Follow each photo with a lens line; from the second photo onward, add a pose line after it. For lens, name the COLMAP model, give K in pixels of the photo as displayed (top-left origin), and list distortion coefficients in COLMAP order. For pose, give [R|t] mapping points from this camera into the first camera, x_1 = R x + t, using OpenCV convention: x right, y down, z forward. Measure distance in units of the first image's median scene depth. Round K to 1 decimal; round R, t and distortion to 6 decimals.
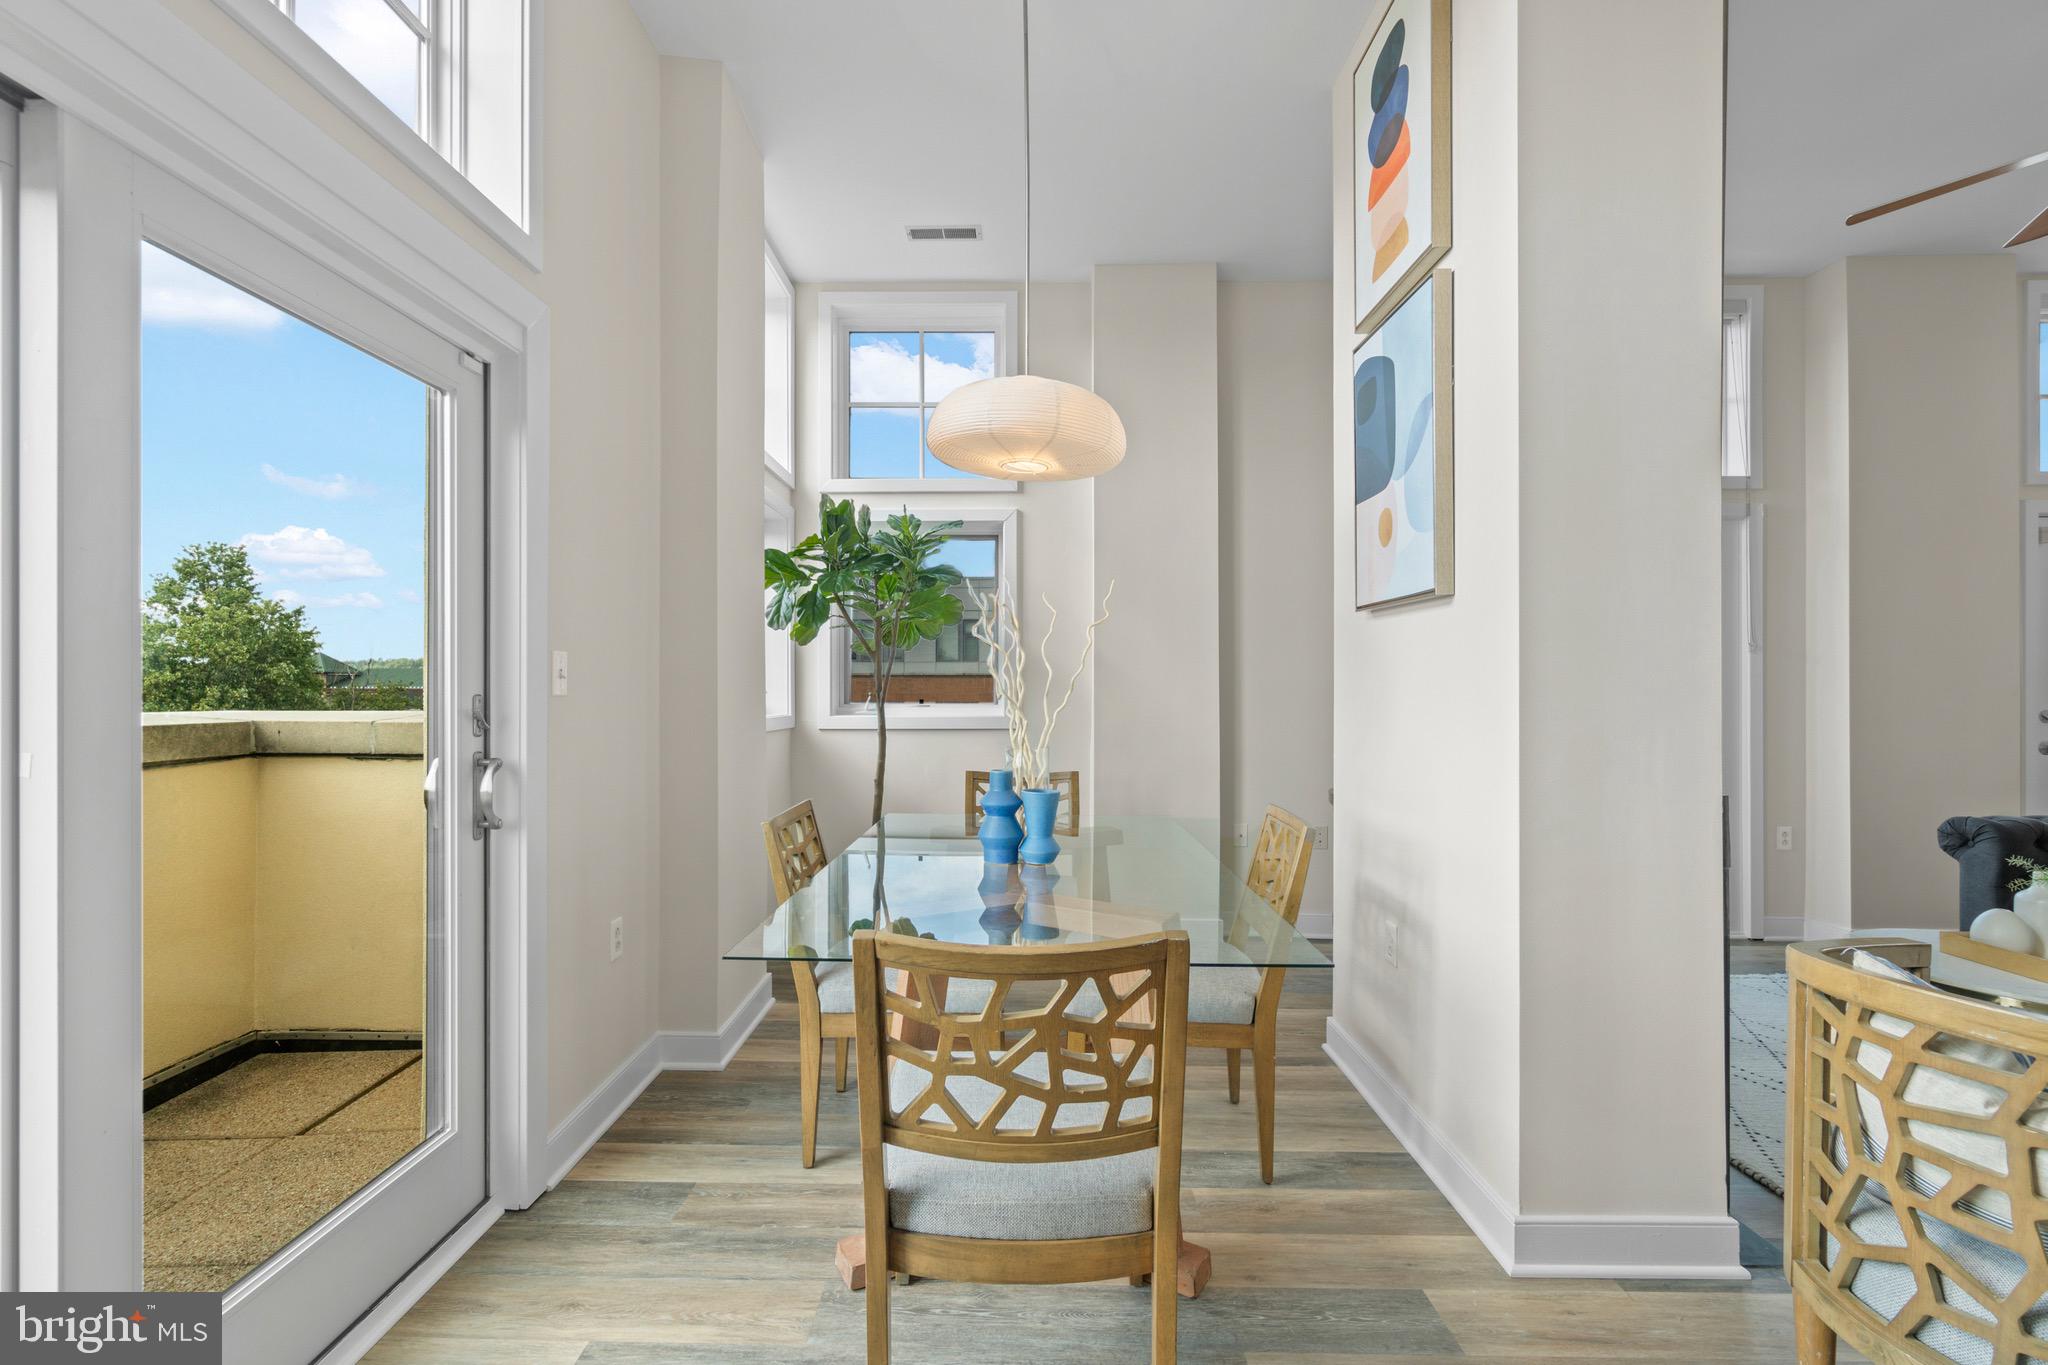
lens RADIAL K [[885.4, 0, 1011.9], [0, 885.4, 683.7], [0, 0, 1]] dist [0.003371, 0.001258]
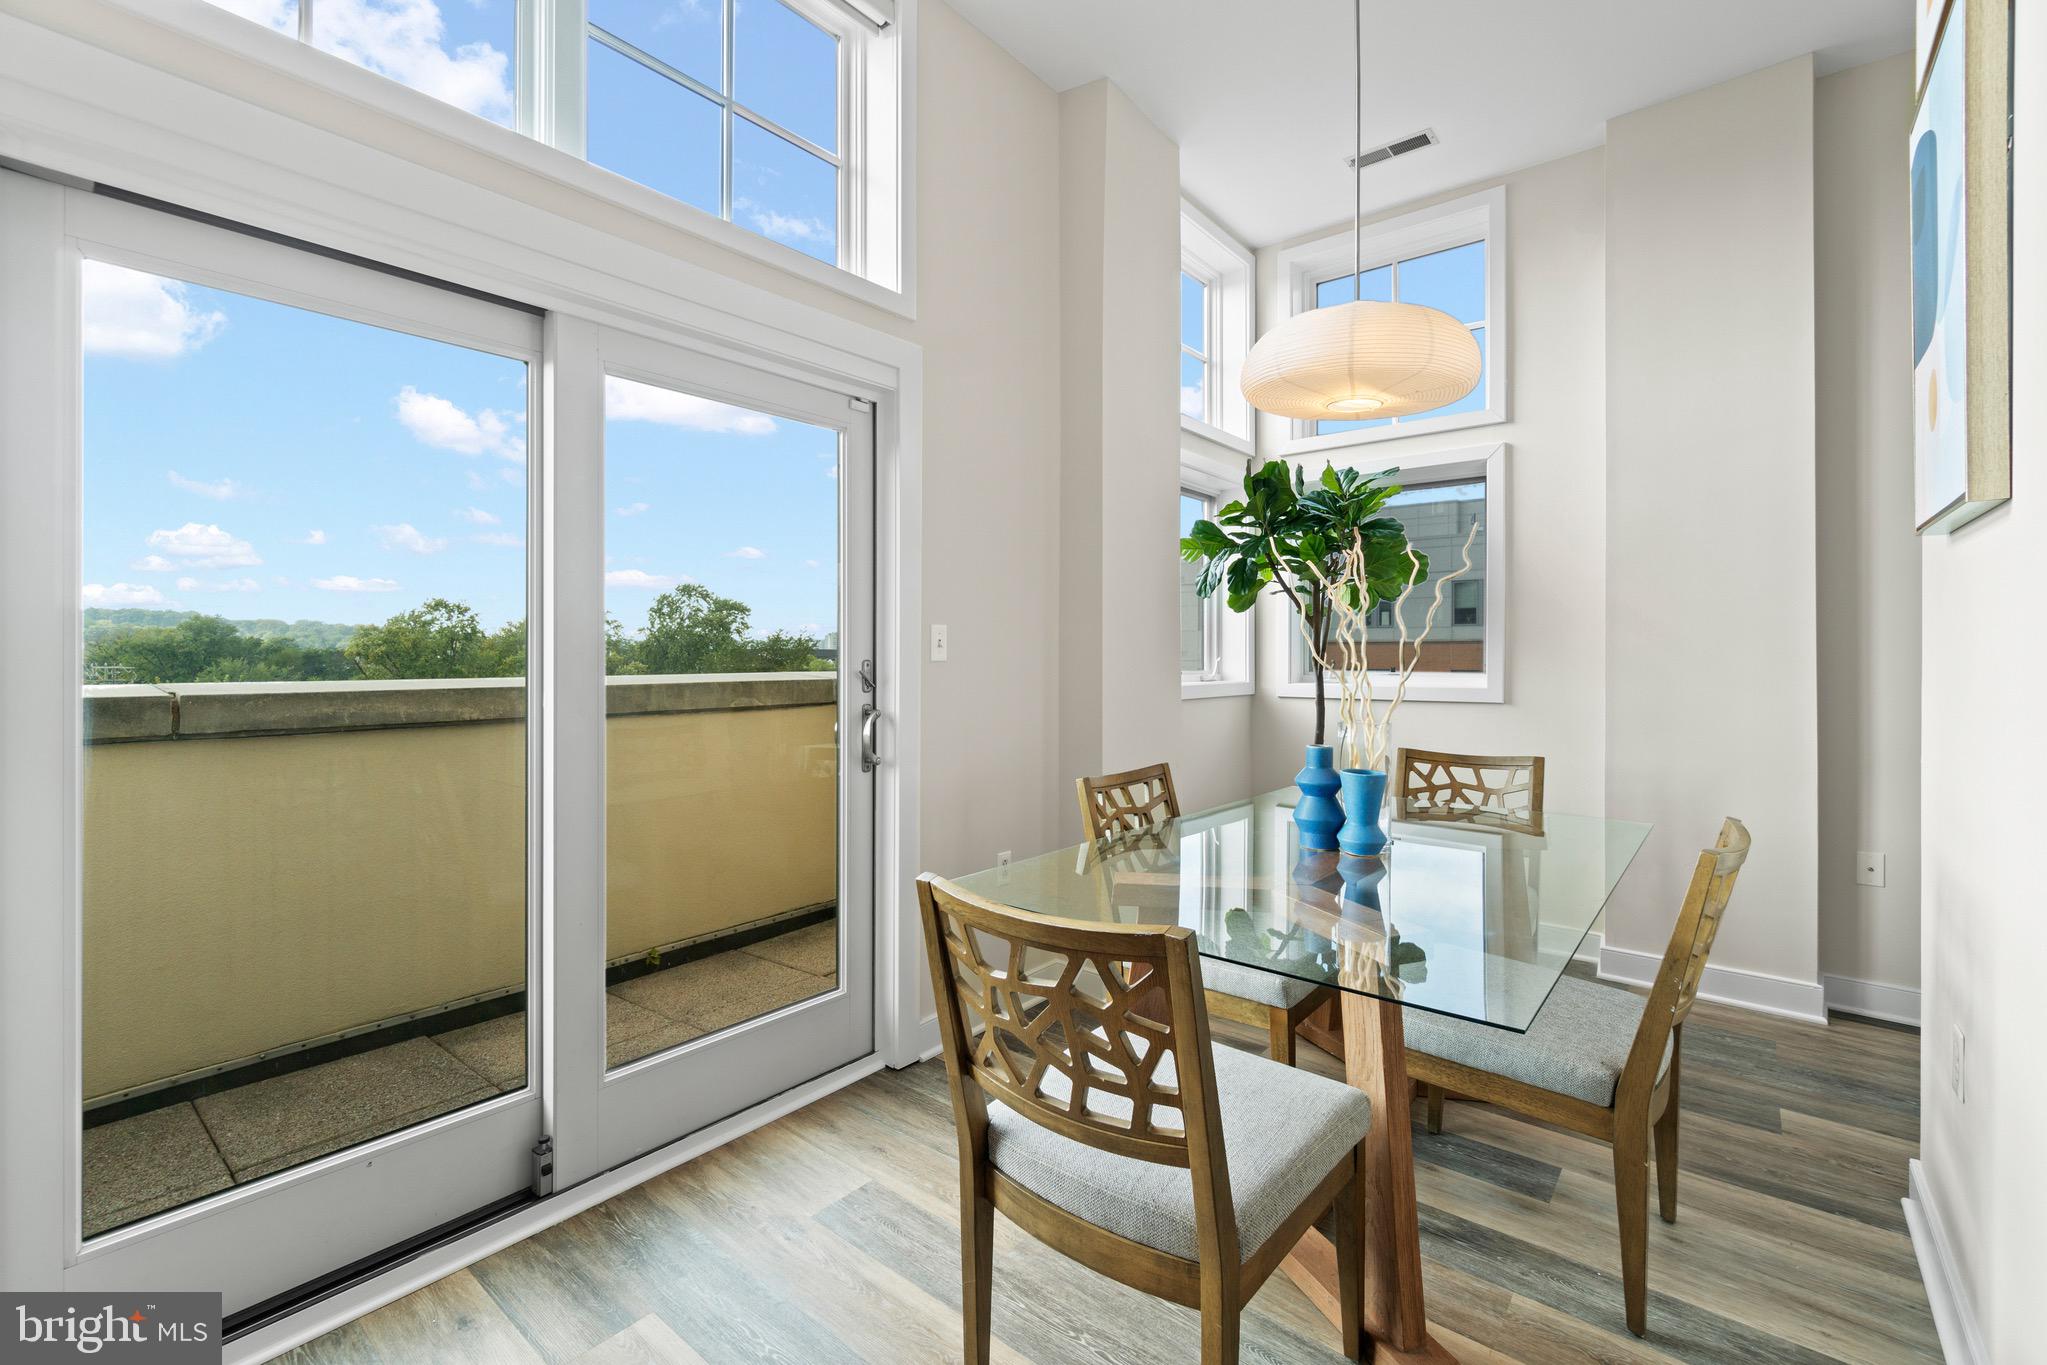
lens RADIAL K [[885.0, 0, 1031.9], [0, 885.0, 649.5], [0, 0, 1]] dist [0.003371, 0.001258]
pose [[0.788411, -0.004969, -0.615129, 0.349288], [0.003486, 0.999987, -0.003609, 0.002298], [0.615139, 0.000701, 0.788418, 0.118719]]
